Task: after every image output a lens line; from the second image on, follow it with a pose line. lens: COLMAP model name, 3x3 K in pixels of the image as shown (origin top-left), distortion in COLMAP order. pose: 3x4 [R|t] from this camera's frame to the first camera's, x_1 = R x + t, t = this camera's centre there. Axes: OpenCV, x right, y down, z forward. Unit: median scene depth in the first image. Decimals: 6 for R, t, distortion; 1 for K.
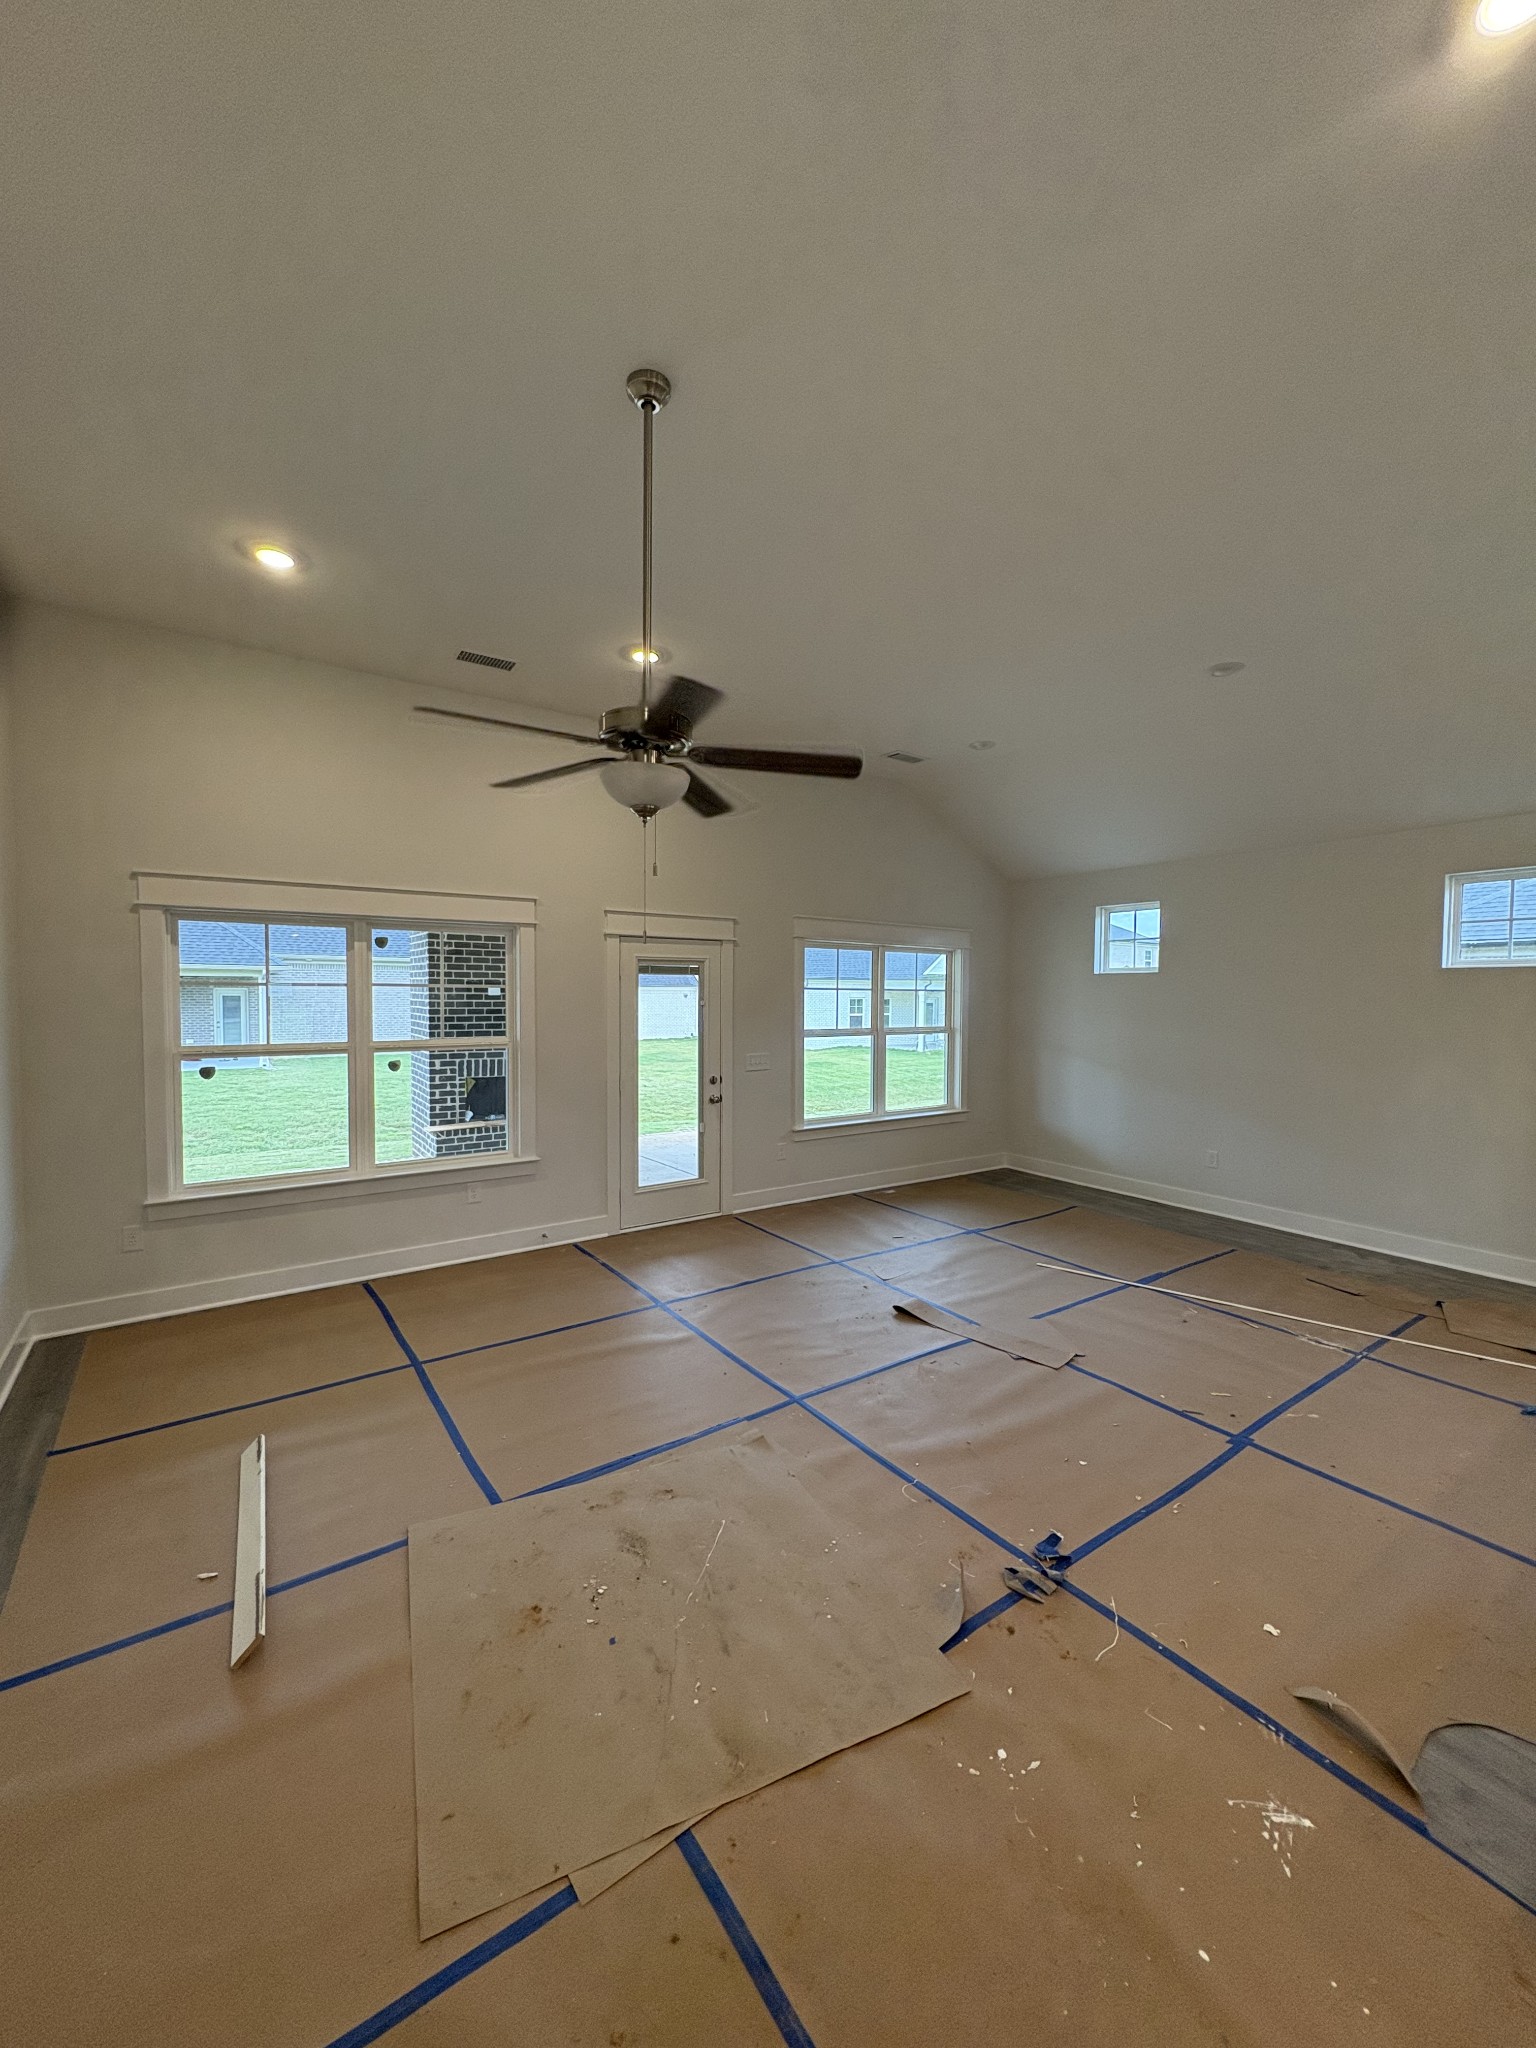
lens RADIAL K [[818.5, 0, 769.2], [0, 818.5, 1024.5], [0, 0, 1]] dist [0.003131, -0.000636]
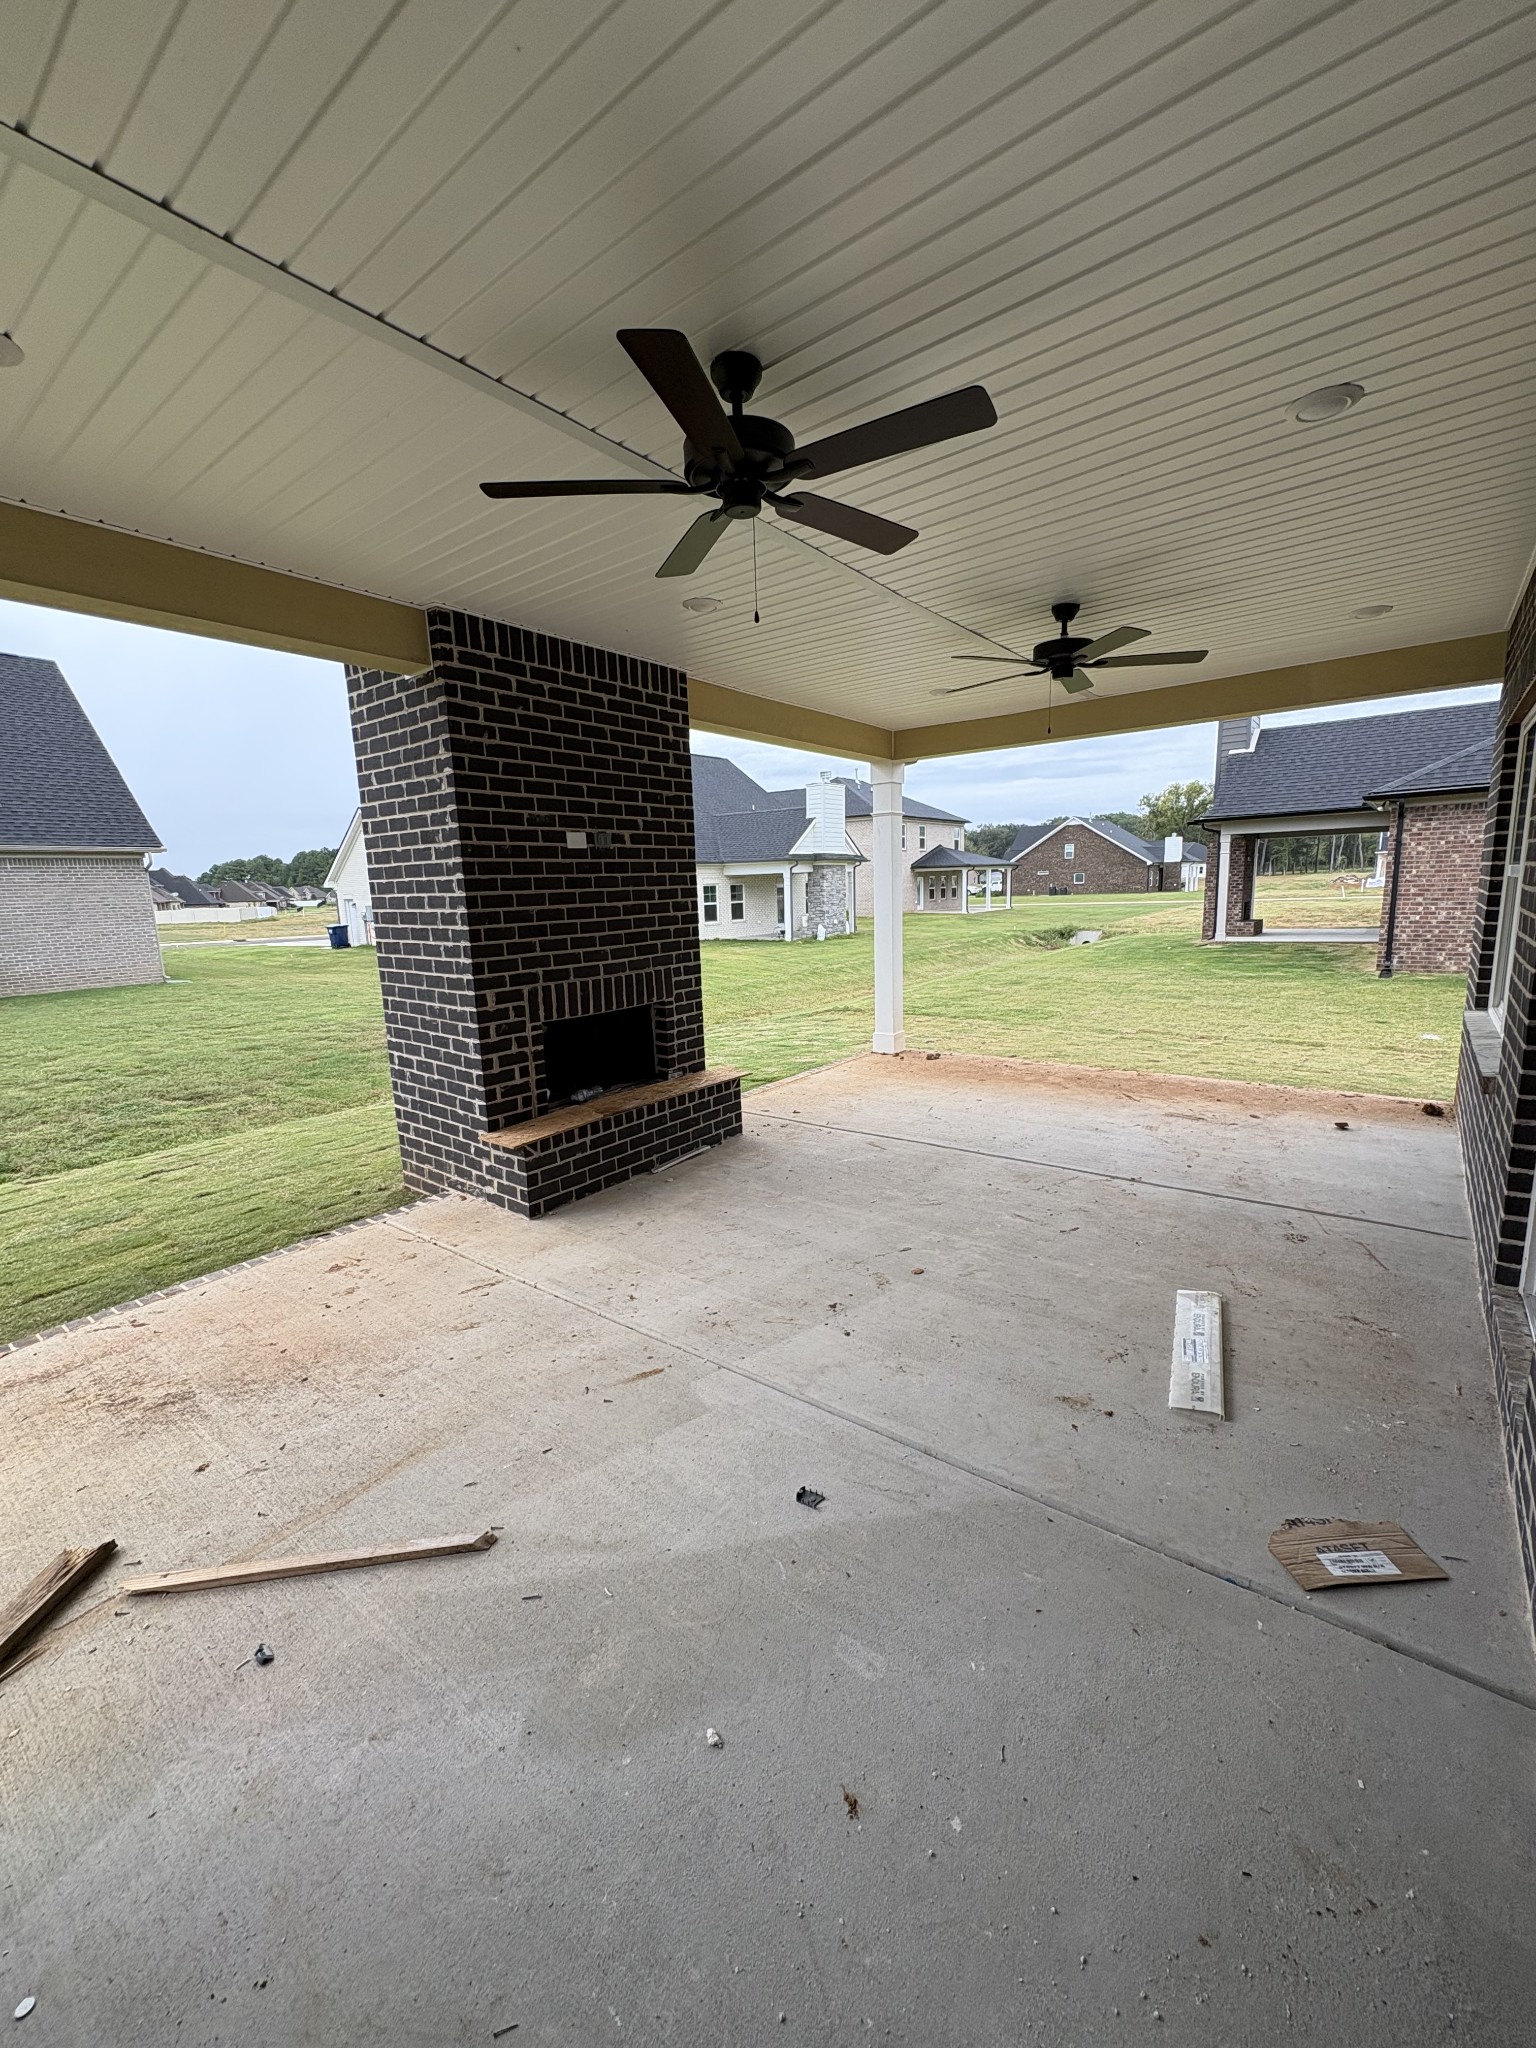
lens RADIAL K [[818.5, 0, 770.2], [0, 818.5, 1022.4], [0, 0, 1]] dist [0.003131, -0.000636]
pose [[0.954604, -0.087950, 0.284598, -0.966107], [0.052198, 0.990025, 0.130868, 0.021706], [-0.293269, -0.110072, 0.949672, 1.281724]]
